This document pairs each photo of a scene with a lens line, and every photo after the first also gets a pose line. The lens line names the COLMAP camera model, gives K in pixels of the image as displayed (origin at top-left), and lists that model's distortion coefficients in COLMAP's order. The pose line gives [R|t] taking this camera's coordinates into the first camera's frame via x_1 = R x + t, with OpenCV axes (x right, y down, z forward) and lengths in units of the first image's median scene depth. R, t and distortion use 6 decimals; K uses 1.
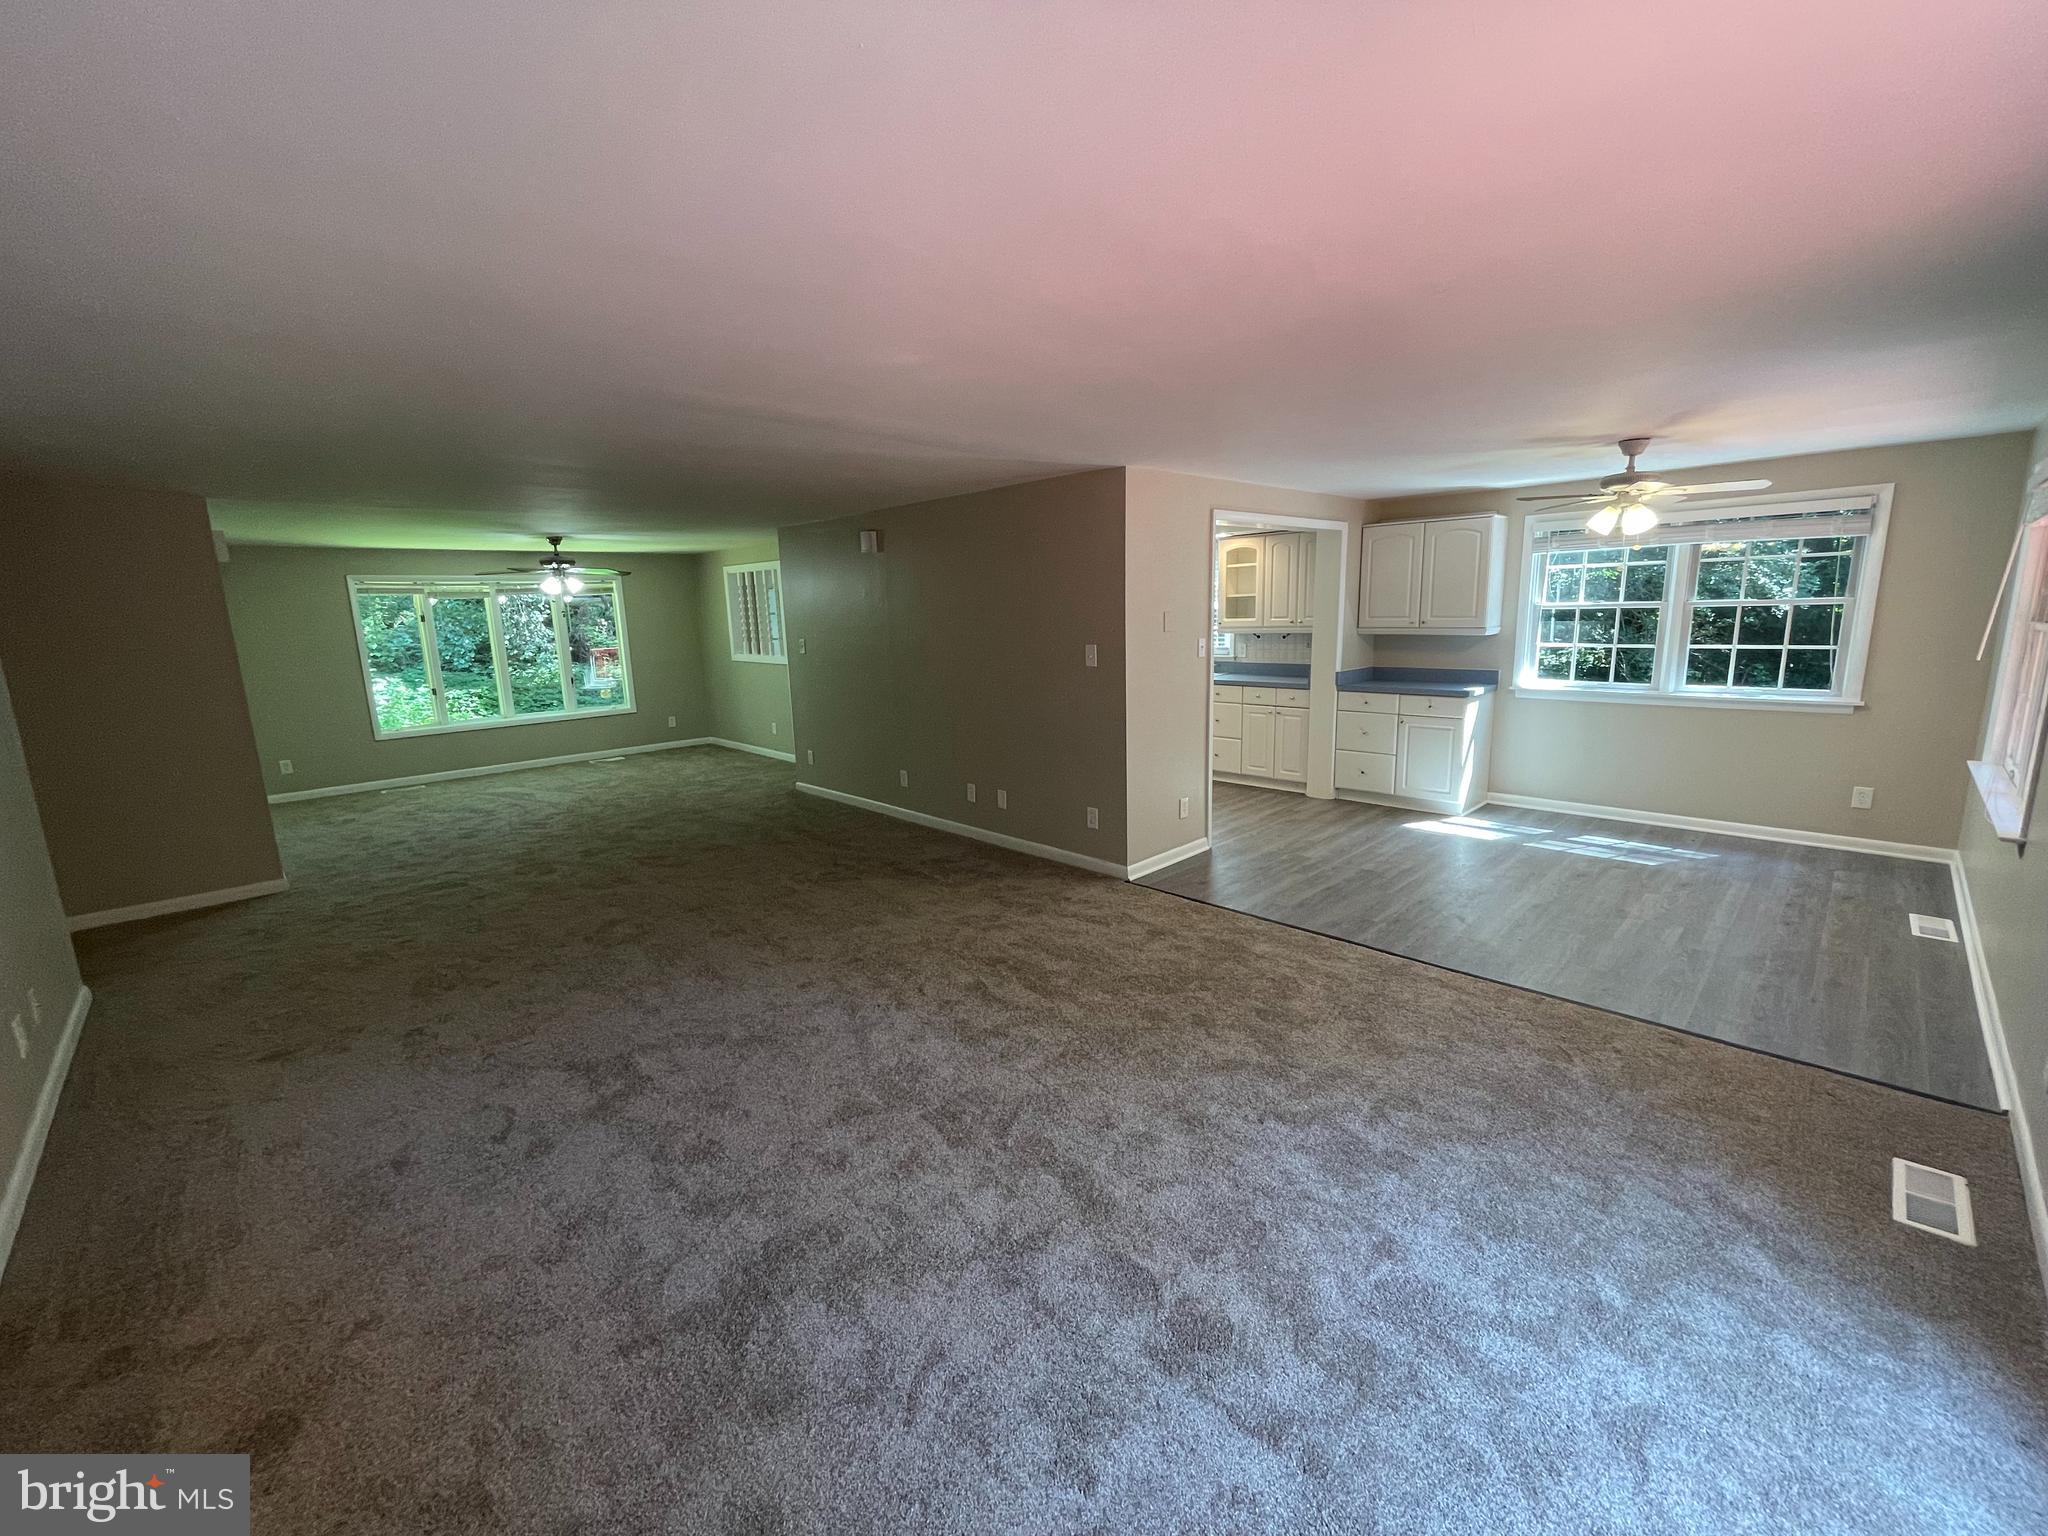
lens RADIAL K [[829.4, 0, 1013.1], [0, 829.4, 765.8], [0, 0, 1]] dist [-0.014488, 0.006917]
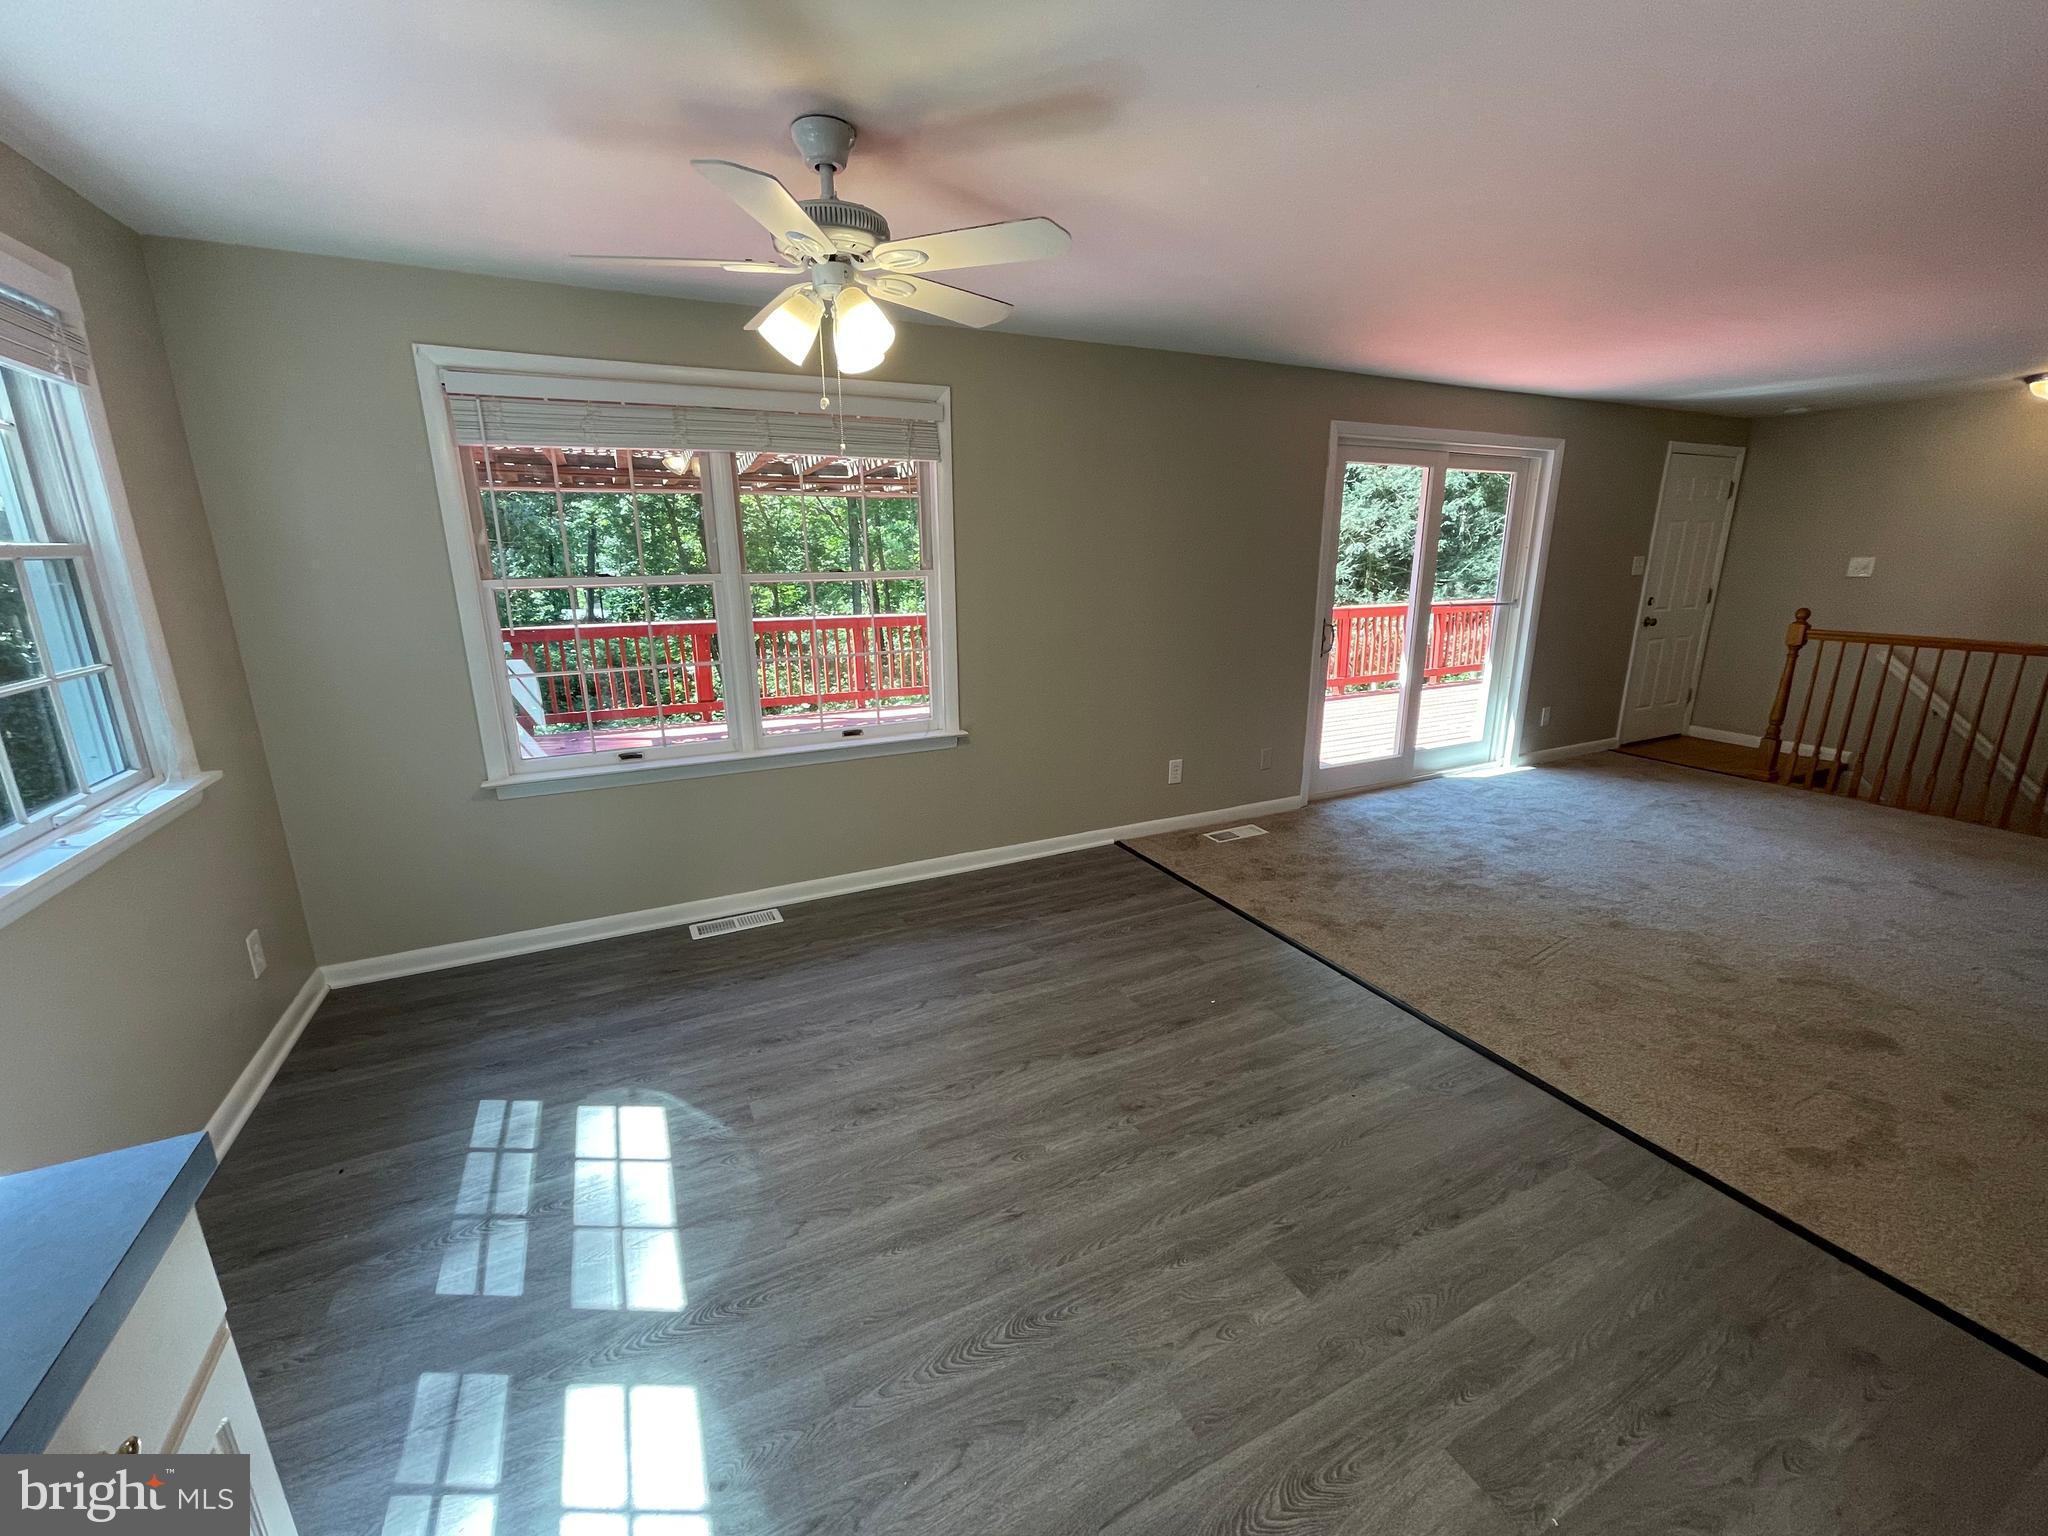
lens RADIAL K [[829.4, 0, 1013.1], [0, 829.4, 765.8], [0, 0, 1]] dist [-0.014488, 0.006917]
pose [[-0.950524, -0.042890, 0.307677, 0.386421], [0.092600, 0.906280, 0.412410, -0.195990], [-0.296530, 0.420496, -0.857469, 1.075568]]
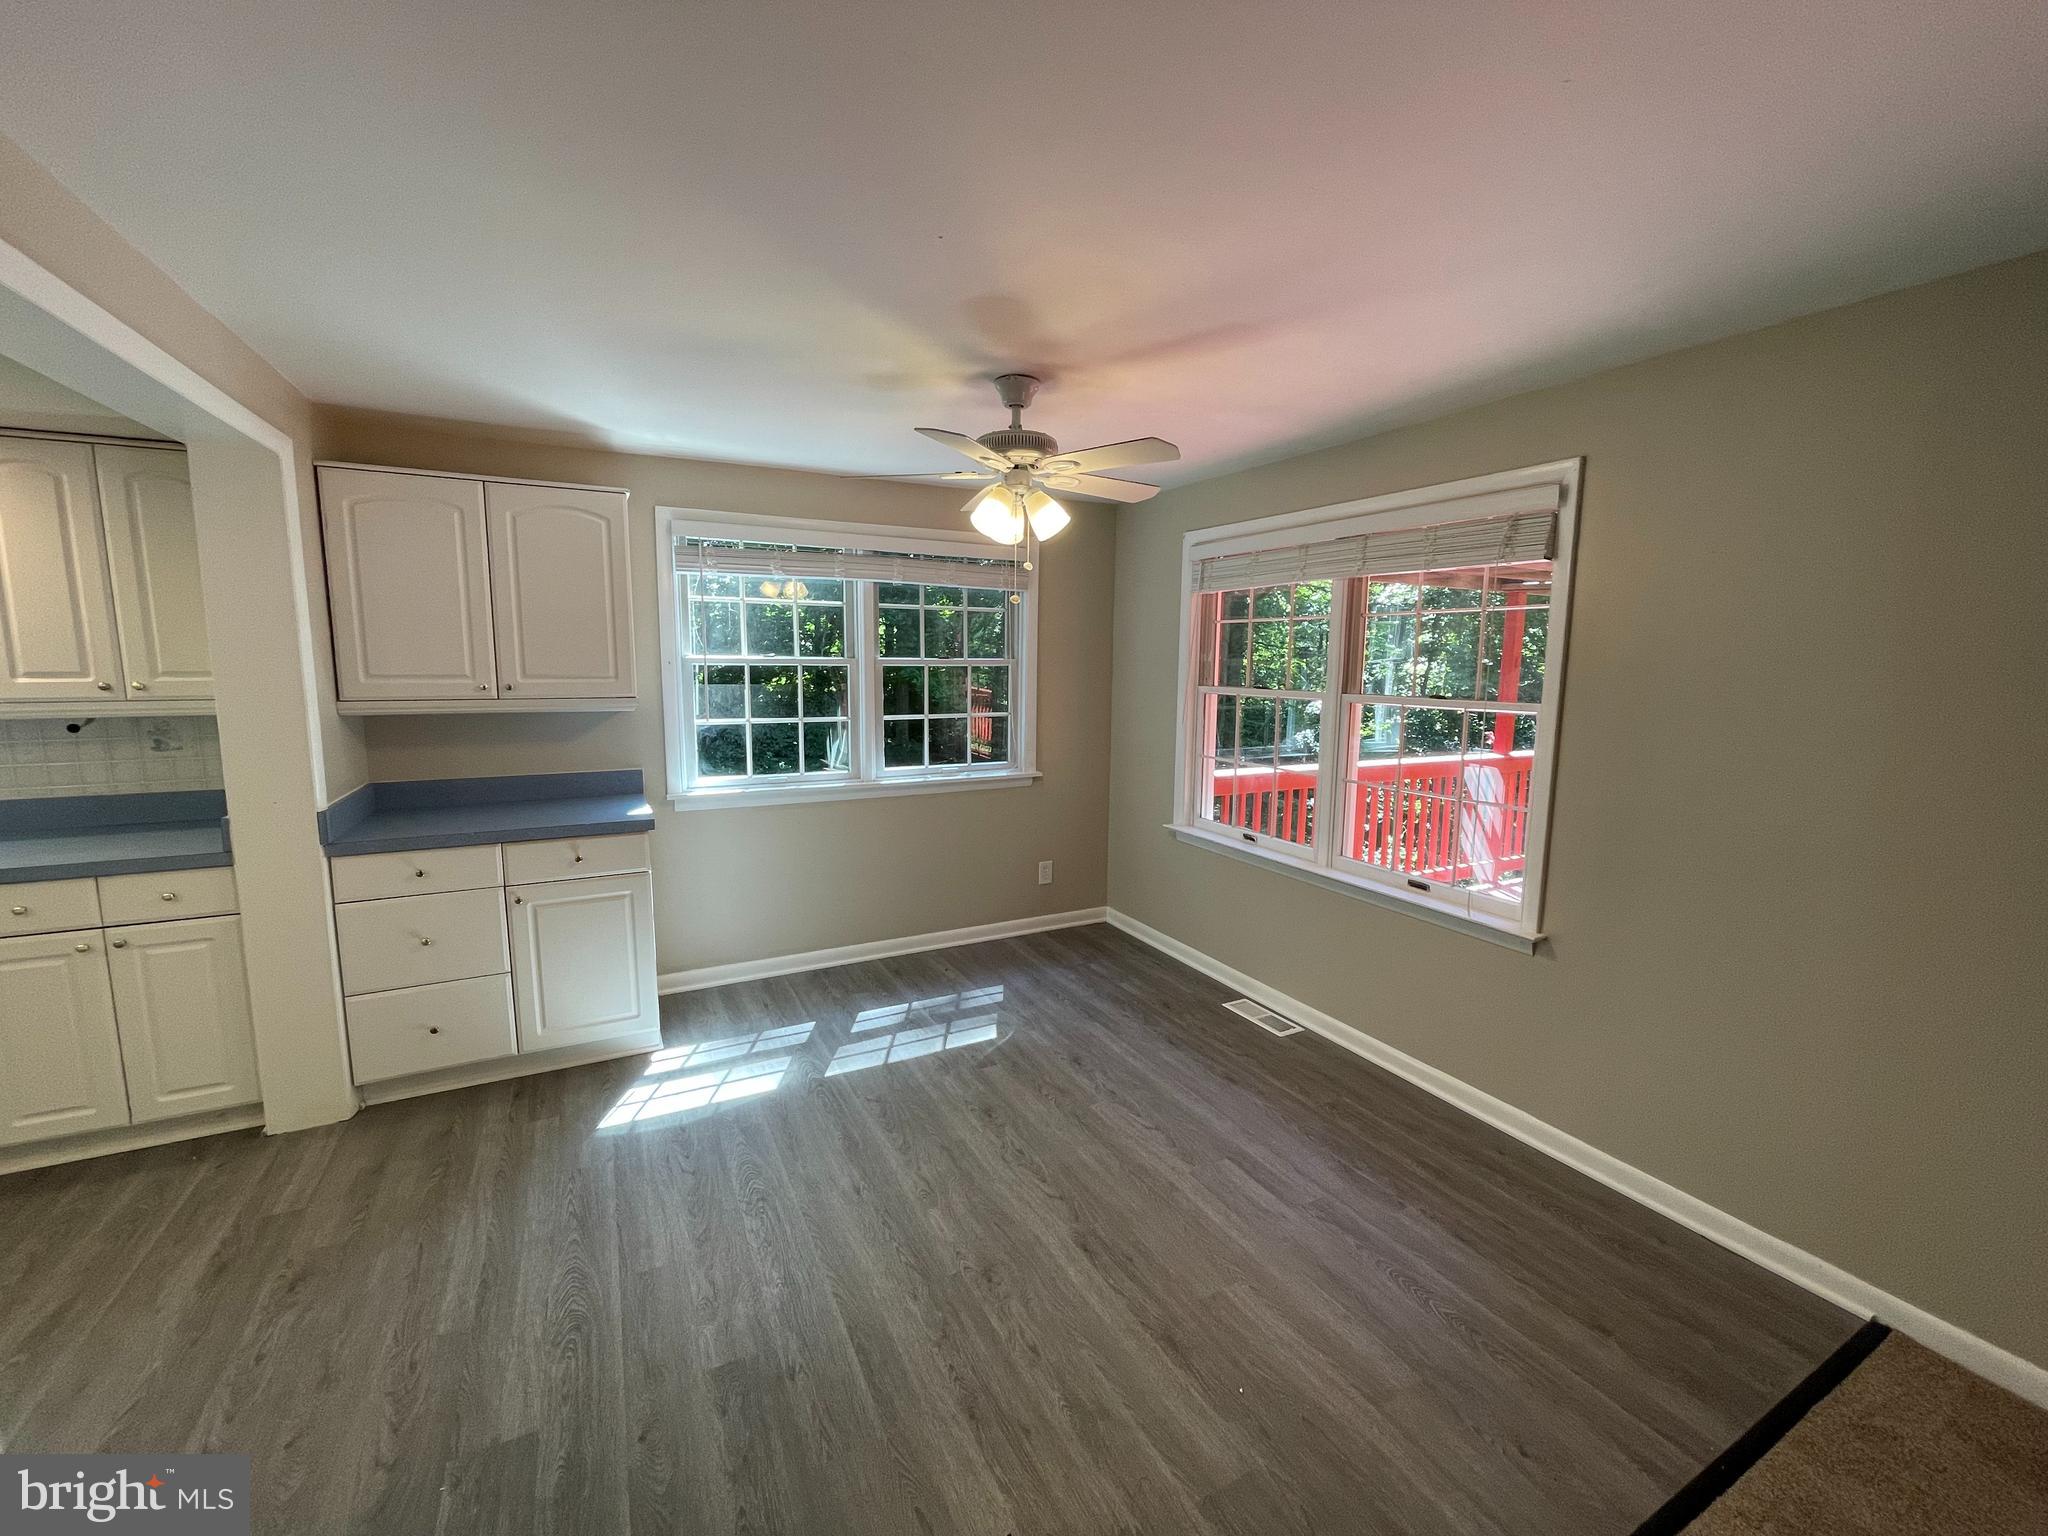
lens RADIAL K [[827.2, 0, 1016.1], [0, 827.2, 764.1], [0, 0, 1]] dist [-0.001253, -0.000188]
pose [[0.289088, -0.094522, 0.952625, 0.125714], [0.161957, 0.985598, 0.048645, -0.114917], [-0.943503, 0.140221, 0.300233, 0.635870]]
